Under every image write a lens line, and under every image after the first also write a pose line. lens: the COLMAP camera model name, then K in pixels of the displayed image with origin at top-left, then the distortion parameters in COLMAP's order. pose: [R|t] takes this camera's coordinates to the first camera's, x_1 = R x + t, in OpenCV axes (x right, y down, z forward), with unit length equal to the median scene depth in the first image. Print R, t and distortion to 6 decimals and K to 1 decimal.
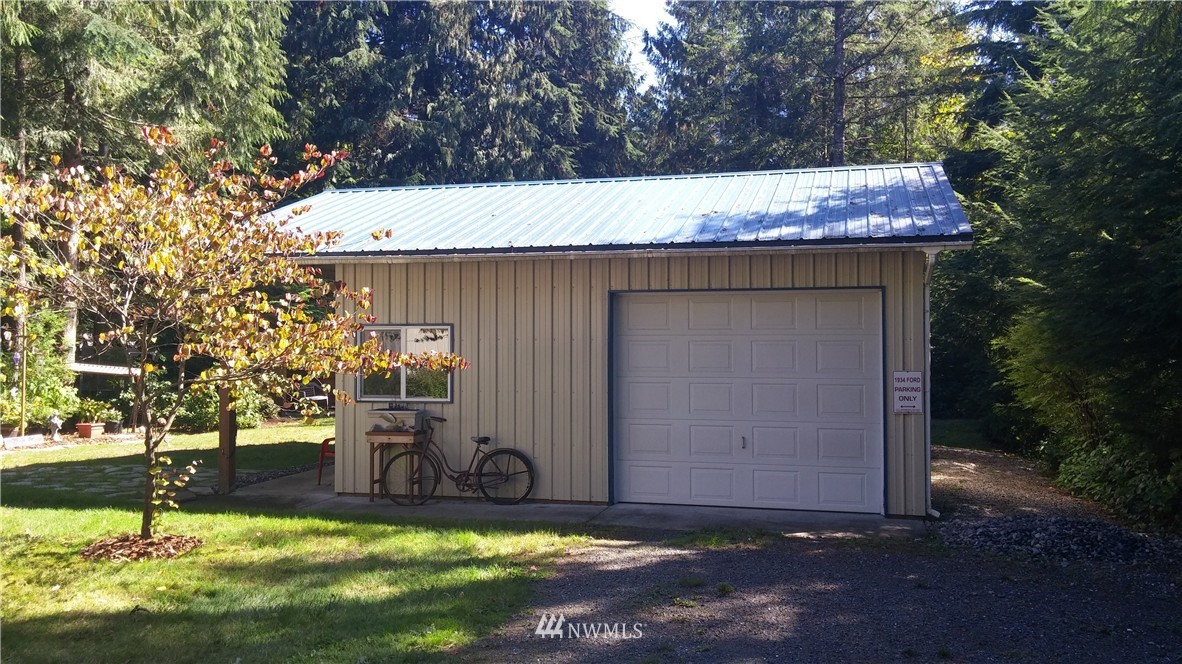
lens RADIAL K [[977.3, 0, 591.0], [0, 977.3, 332.0], [0, 0, 1]] dist [0.062699, -0.084447]
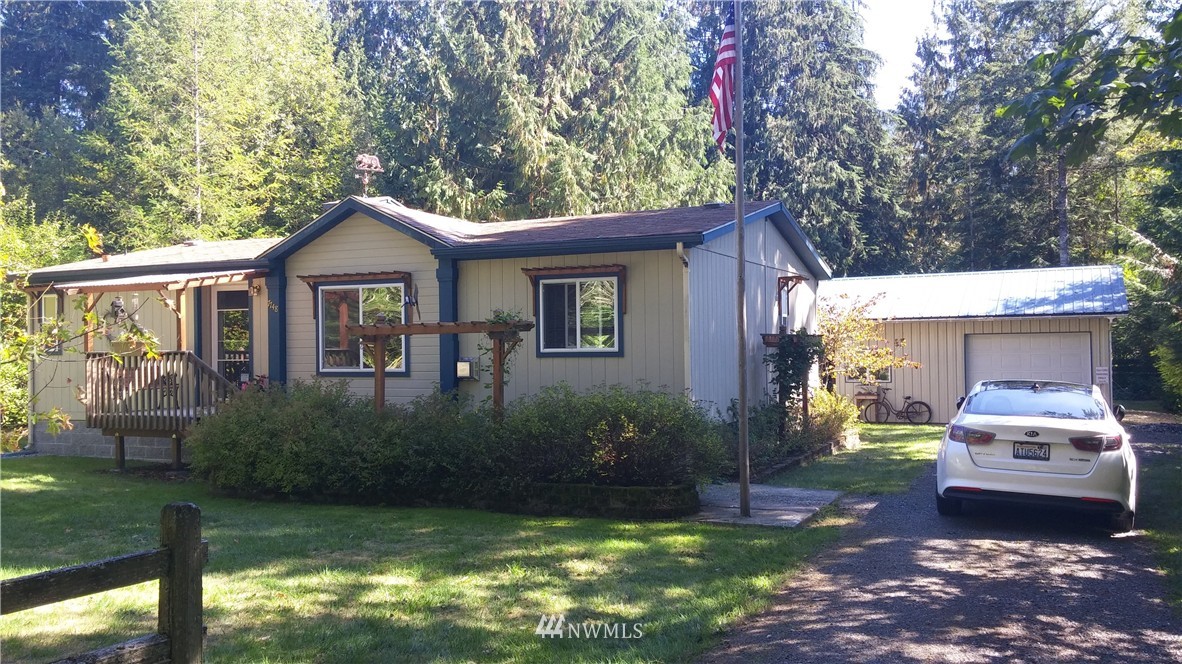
lens RADIAL K [[977.3, 0, 591.0], [0, 977.3, 332.0], [0, 0, 1]] dist [0.062699, -0.084447]
pose [[0.980855, -0.015615, -0.194111, -0.133197], [0.014699, 0.999873, -0.006160, -0.015115], [0.194183, 0.003189, 0.980960, -0.495578]]
